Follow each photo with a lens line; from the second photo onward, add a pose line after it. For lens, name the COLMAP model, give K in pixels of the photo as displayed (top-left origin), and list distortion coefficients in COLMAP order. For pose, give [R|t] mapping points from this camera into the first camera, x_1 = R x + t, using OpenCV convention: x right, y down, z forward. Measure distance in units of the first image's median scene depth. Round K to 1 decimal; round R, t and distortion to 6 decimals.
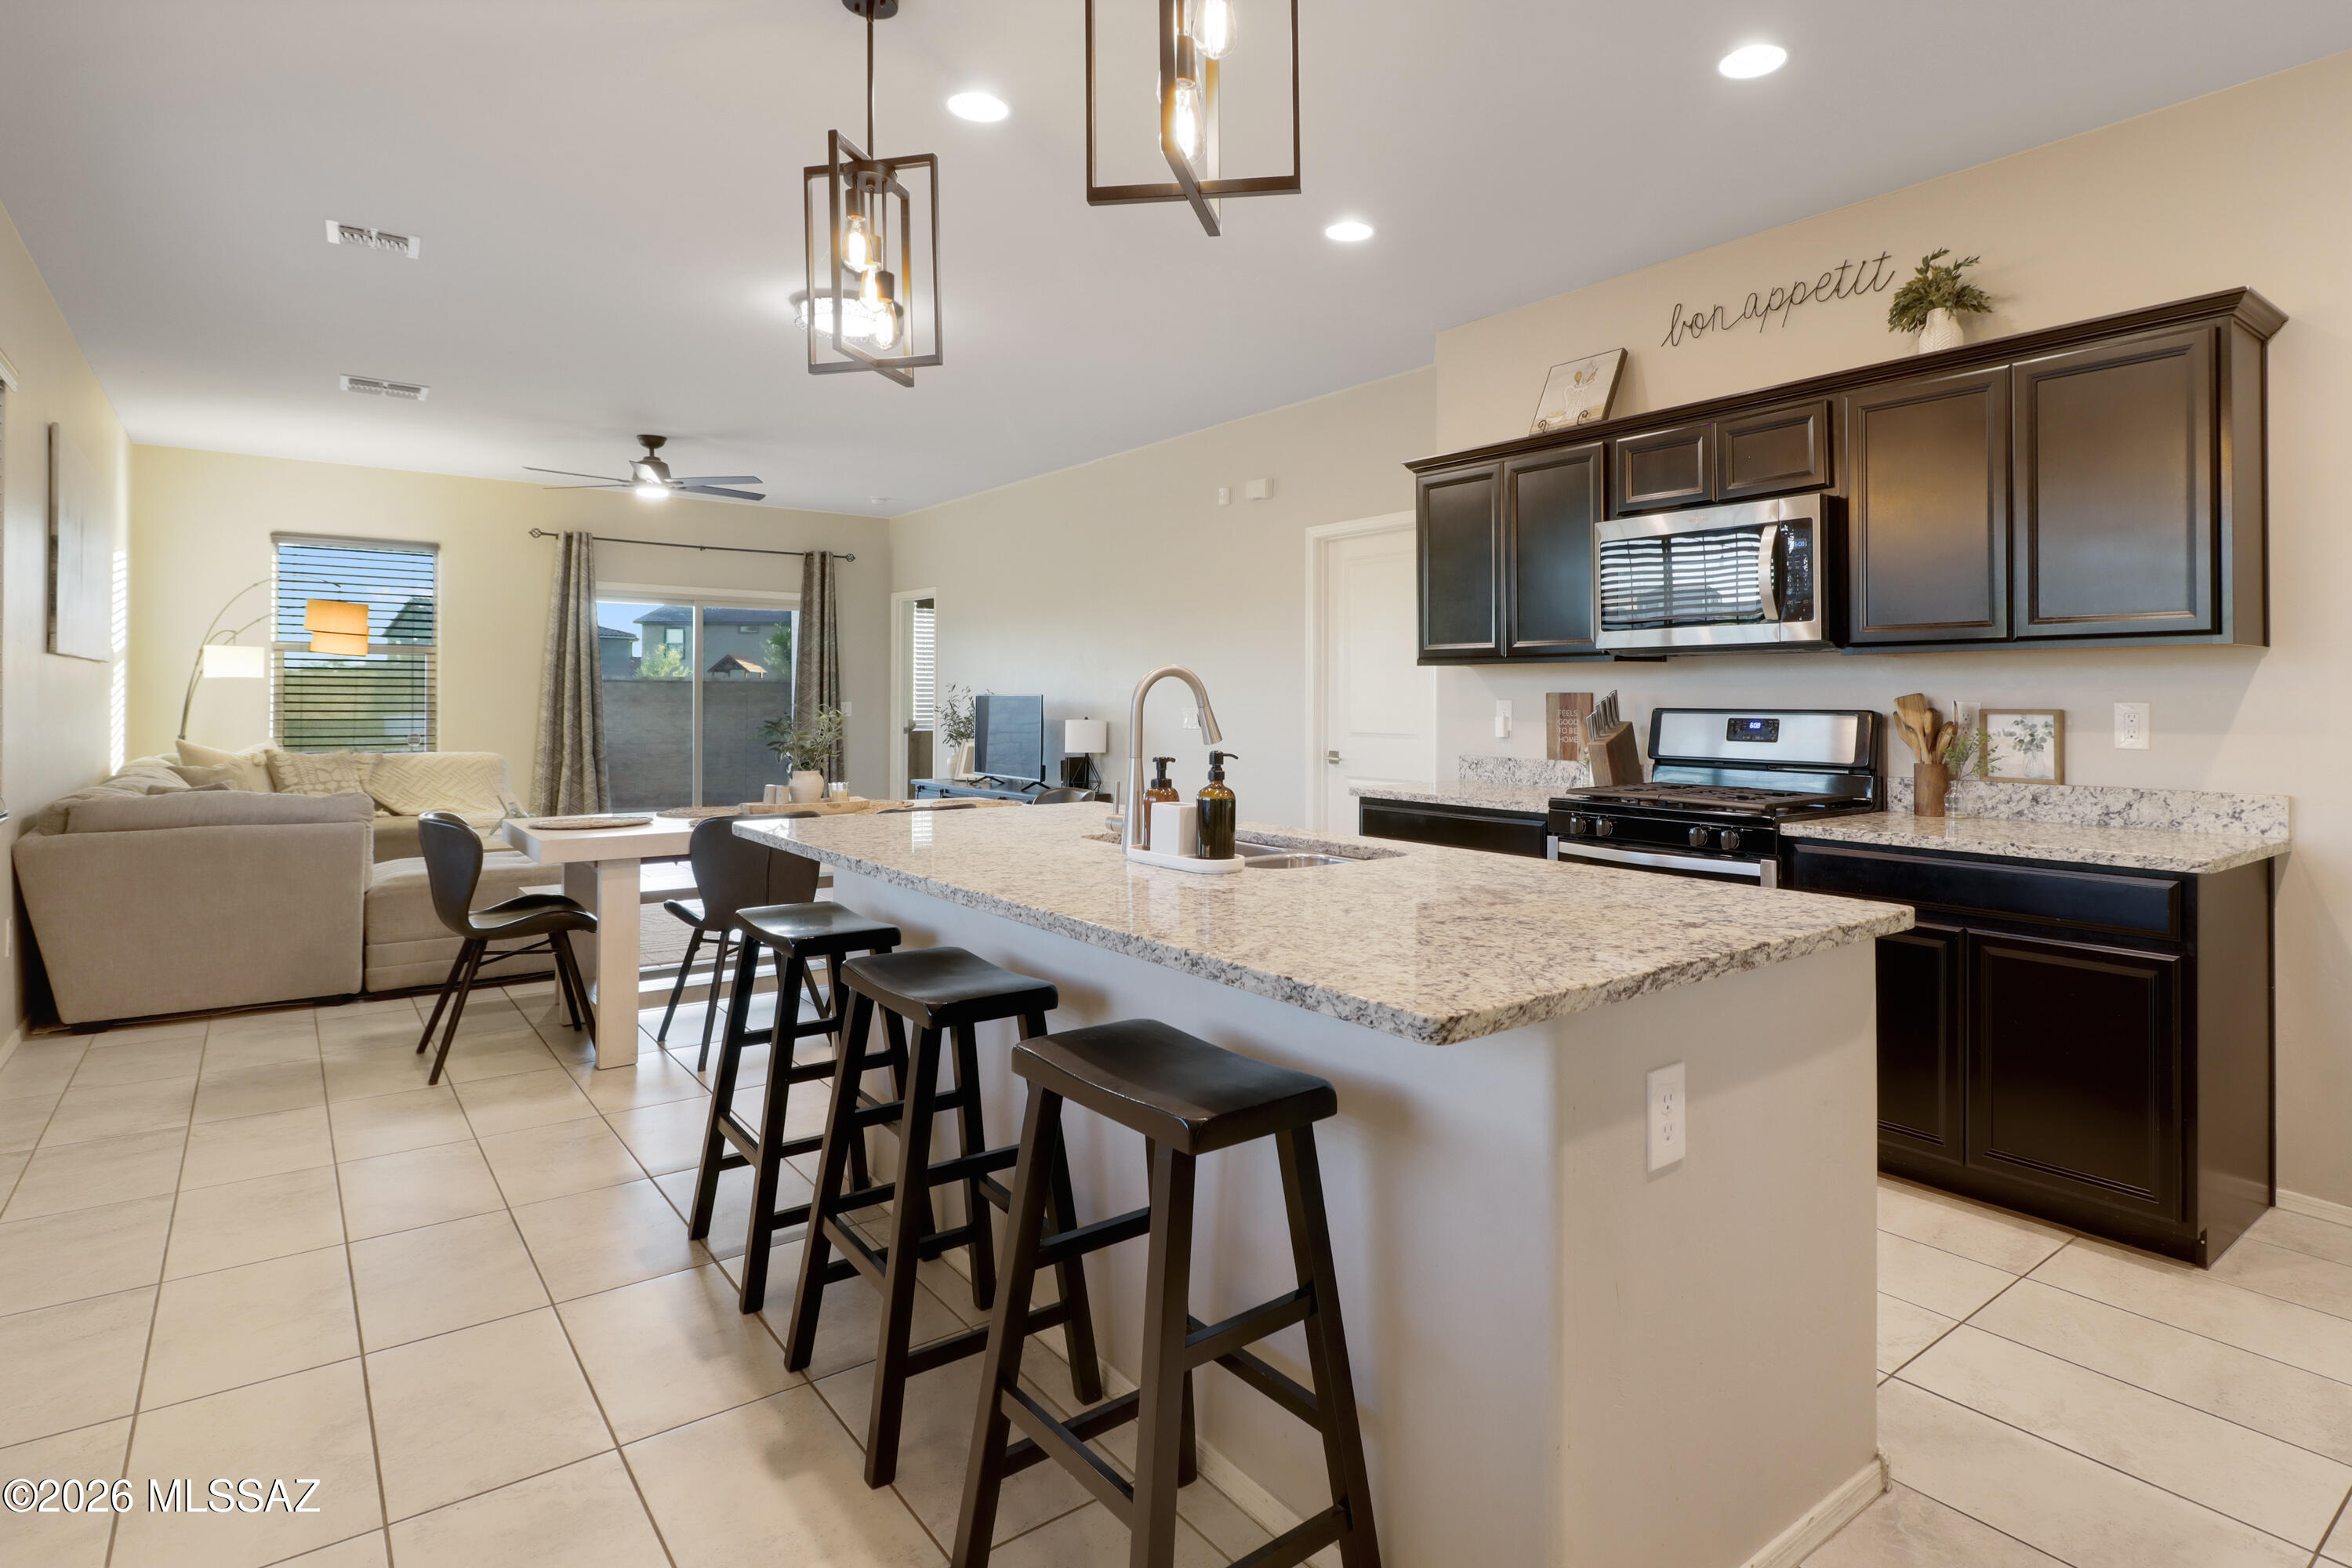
lens RADIAL K [[1220.0, 0, 1252.9], [0, 1220.0, 692.2], [0, 0, 1]] dist [0.002581, -0.002923]
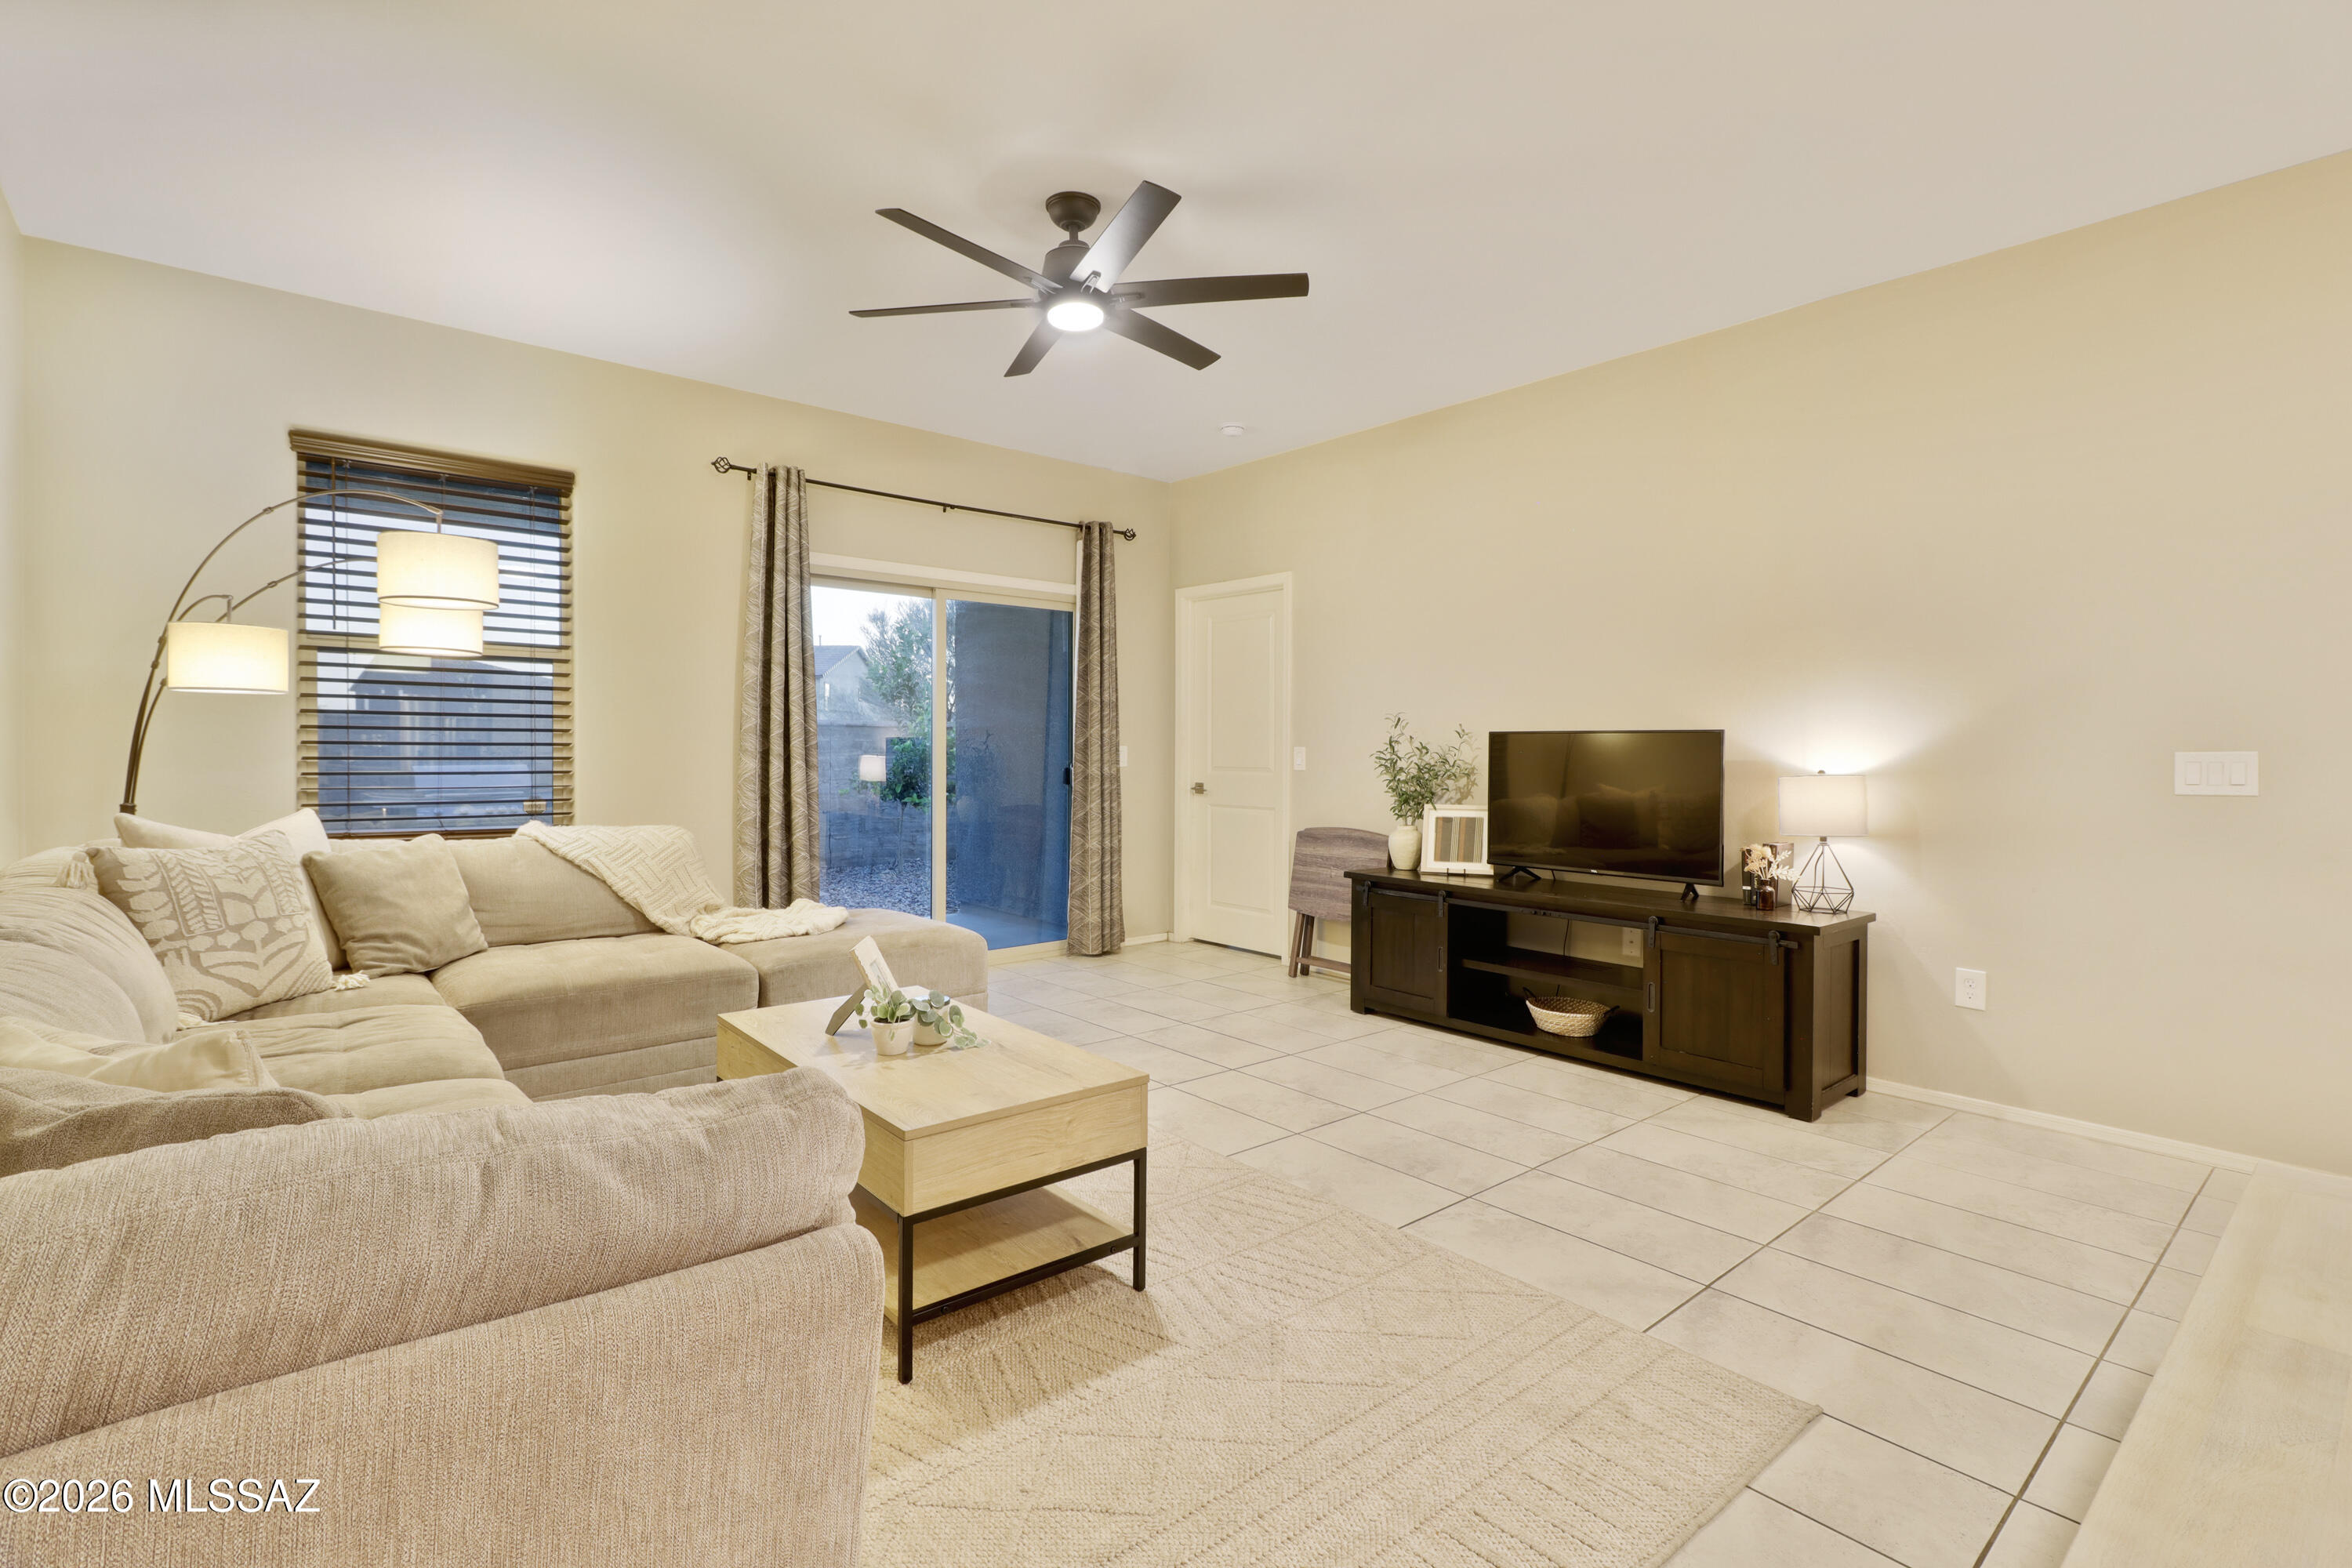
lens RADIAL K [[1102.2, 0, 1147.7], [0, 1102.2, 774.6], [0, 0, 1]] dist [0.000951, -0.001908]
pose [[0.999924, 0.000500, 0.012282, -0.762553], [-0.000773, 0.999753, 0.022220, 0.022066], [-0.012268, -0.022228, 0.999678, 0.891289]]
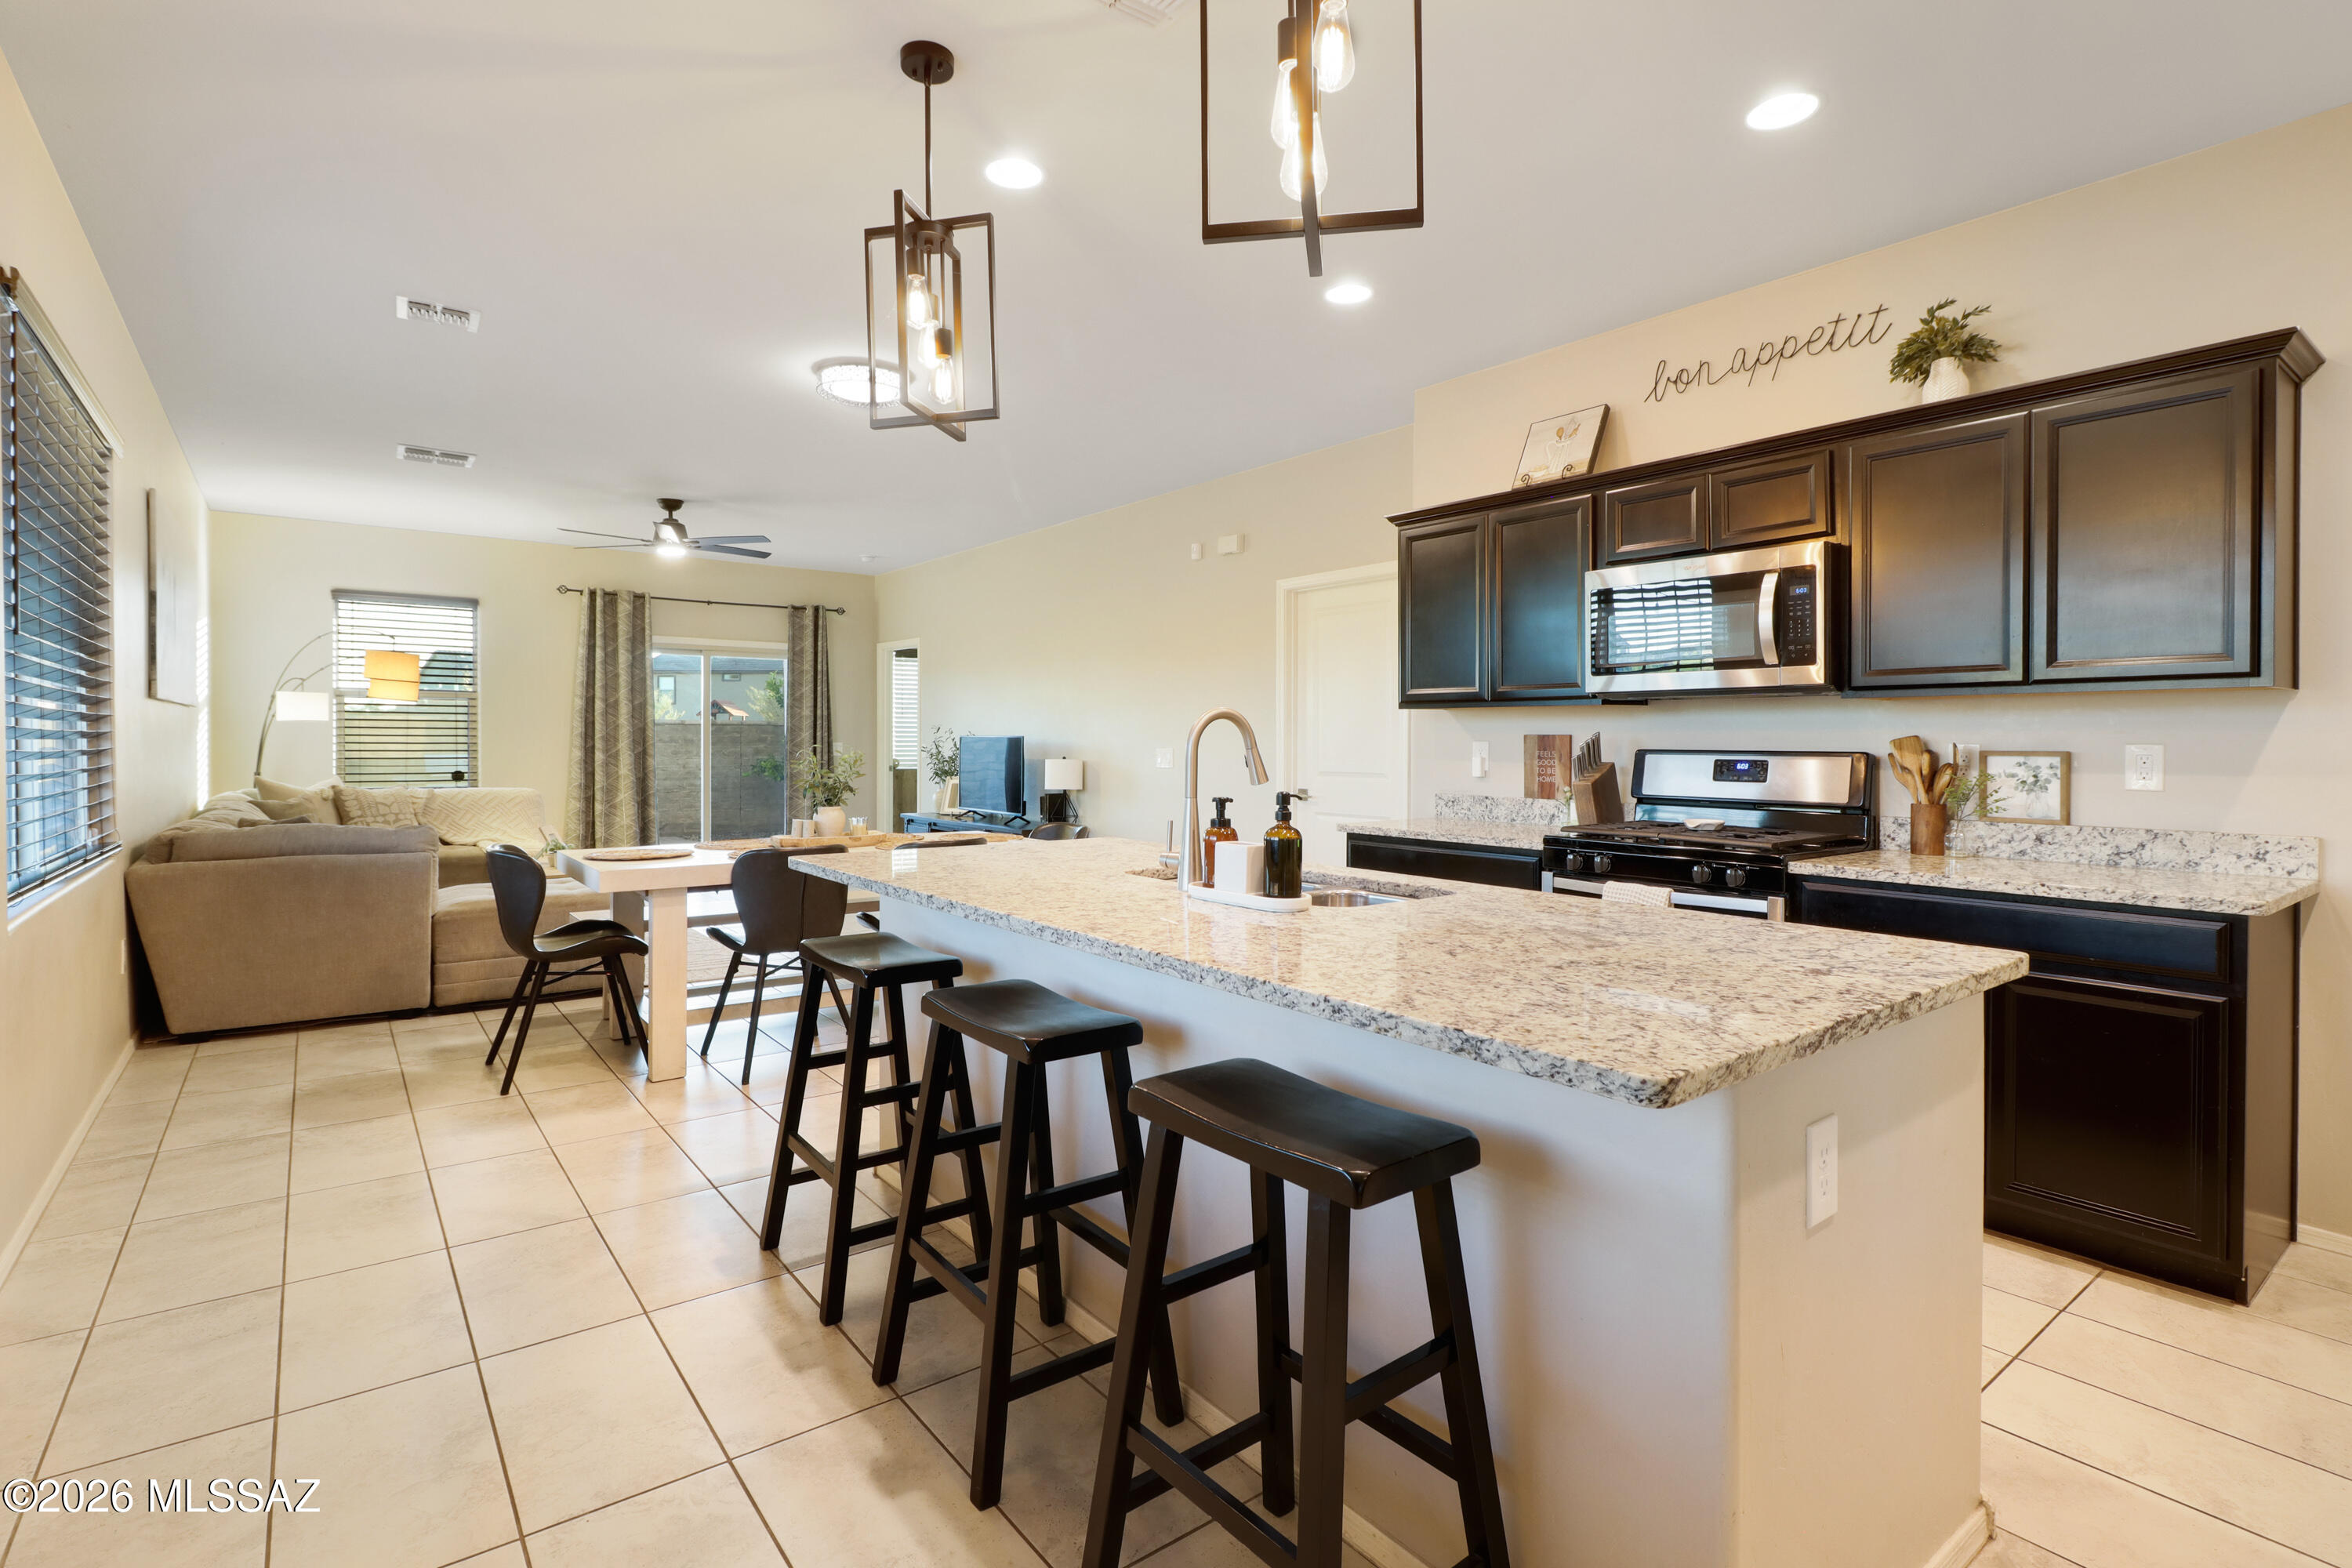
lens RADIAL K [[1102.2, 0, 1133.5], [0, 1102.2, 753.7], [0, 0, 1]] dist [0.000951, -0.001908]
pose [[0.999310, 0.001042, -0.037120, -0.069007], [-0.000360, 0.999831, 0.018363, -0.000435], [0.037133, -0.018337, 0.999142, 0.041628]]
